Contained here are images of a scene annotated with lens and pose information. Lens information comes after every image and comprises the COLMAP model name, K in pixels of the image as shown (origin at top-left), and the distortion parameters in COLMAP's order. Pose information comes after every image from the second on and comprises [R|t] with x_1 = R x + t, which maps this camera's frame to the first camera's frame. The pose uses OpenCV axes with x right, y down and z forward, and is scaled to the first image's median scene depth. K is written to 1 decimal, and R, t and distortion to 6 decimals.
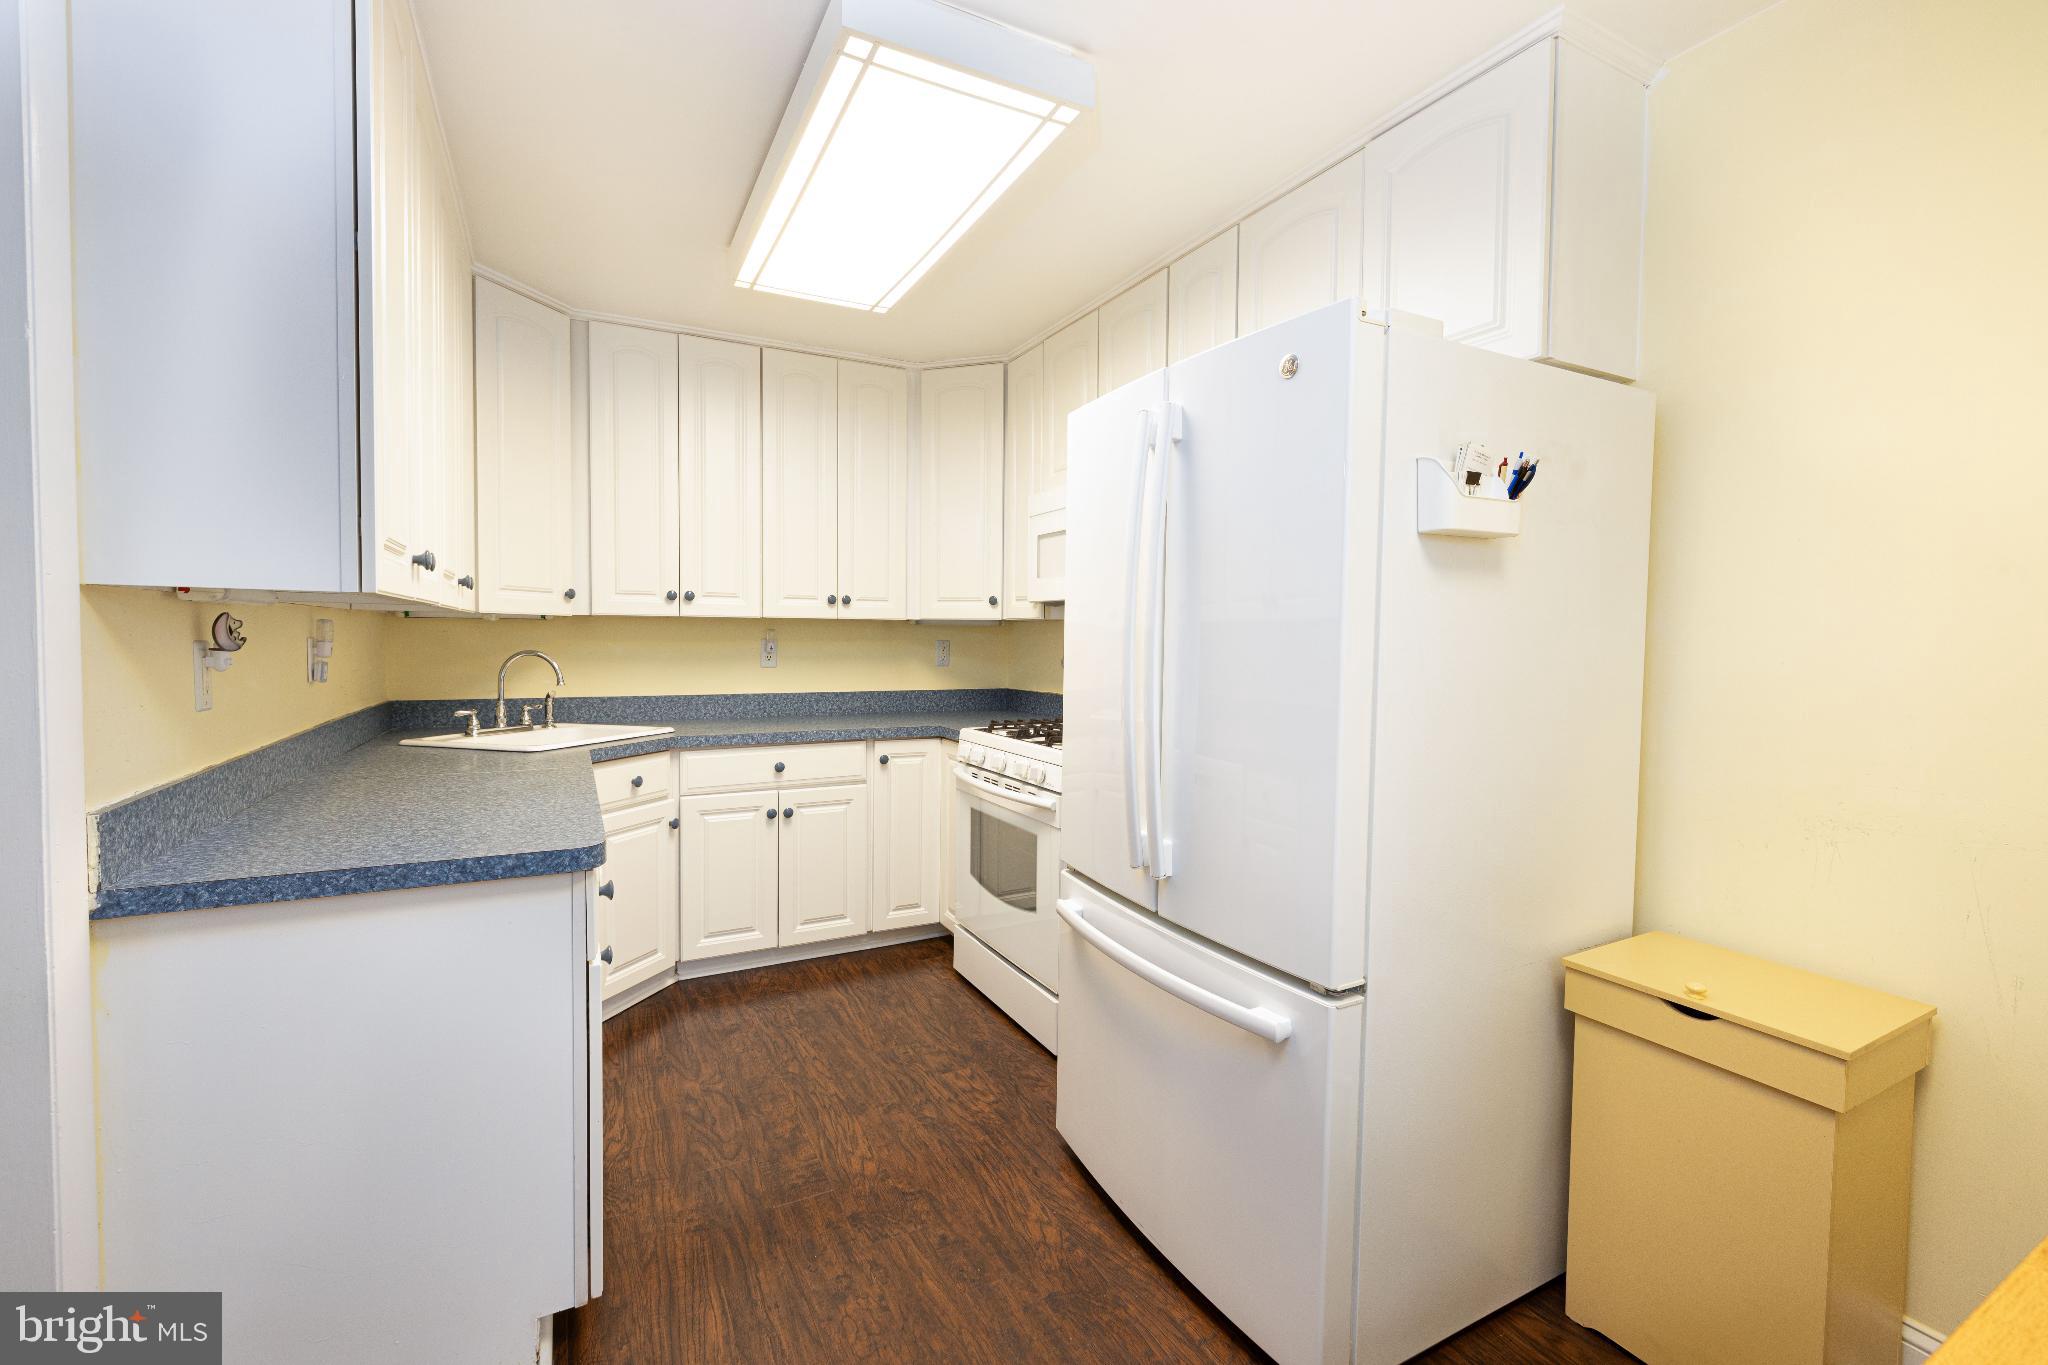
lens RADIAL K [[860.0, 0, 1014.3], [0, 860.0, 666.9], [0, 0, 1]] dist [0.000607, -0.000153]
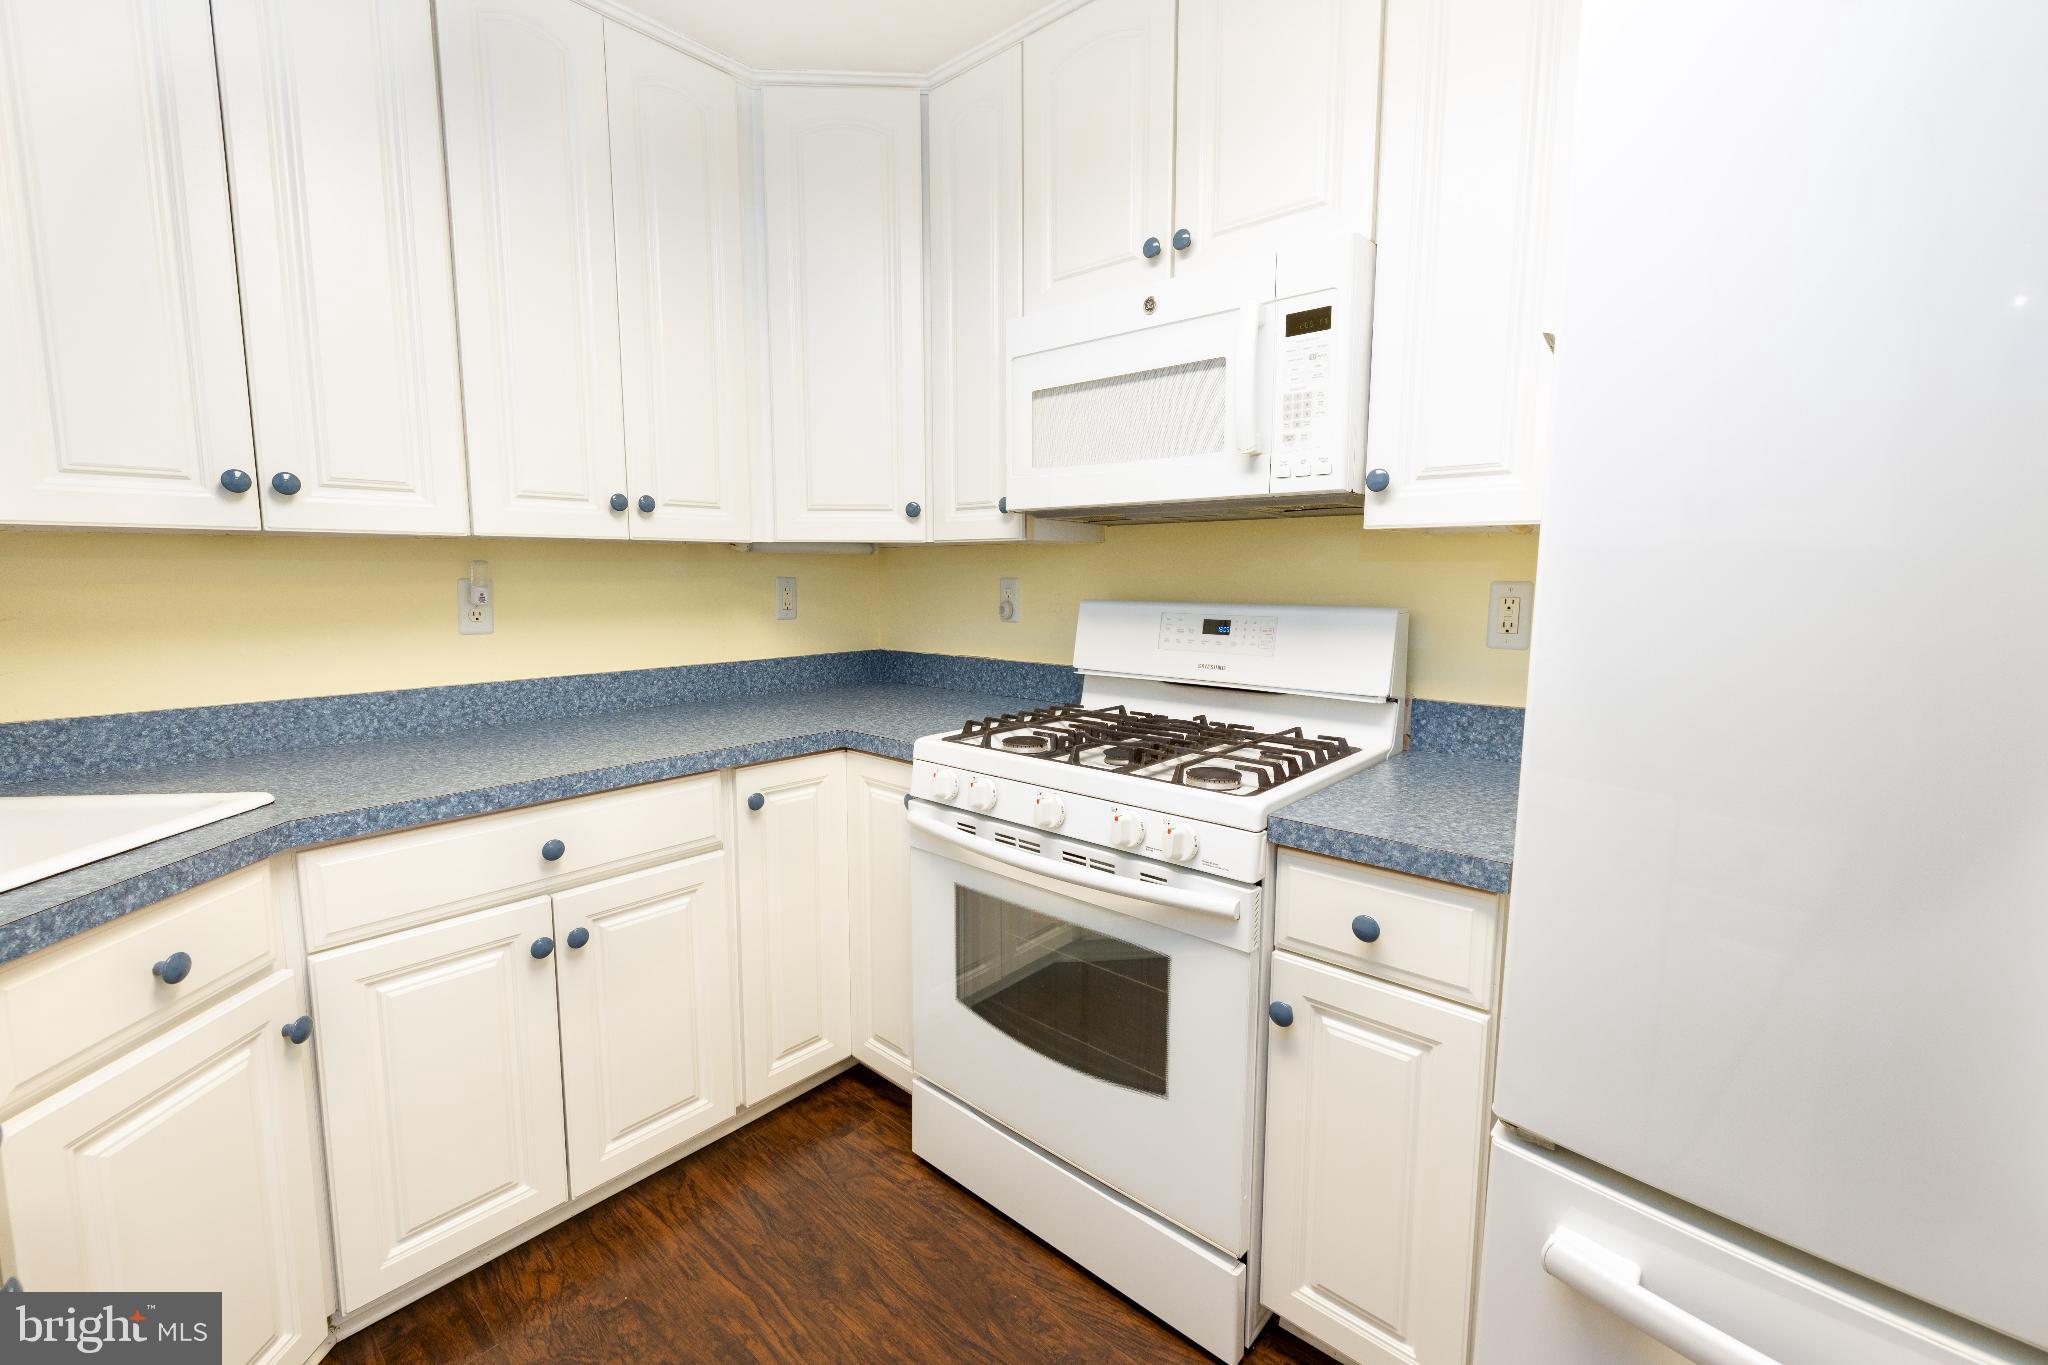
lens RADIAL K [[860.0, 0, 1014.3], [0, 860.0, 666.9], [0, 0, 1]] dist [0.000607, -0.000153]
pose [[0.935633, -0.048513, 0.349625, -0.191508], [0.020888, 0.996384, 0.082356, -0.018309], [-0.352356, -0.069752, 0.933263, 0.461761]]
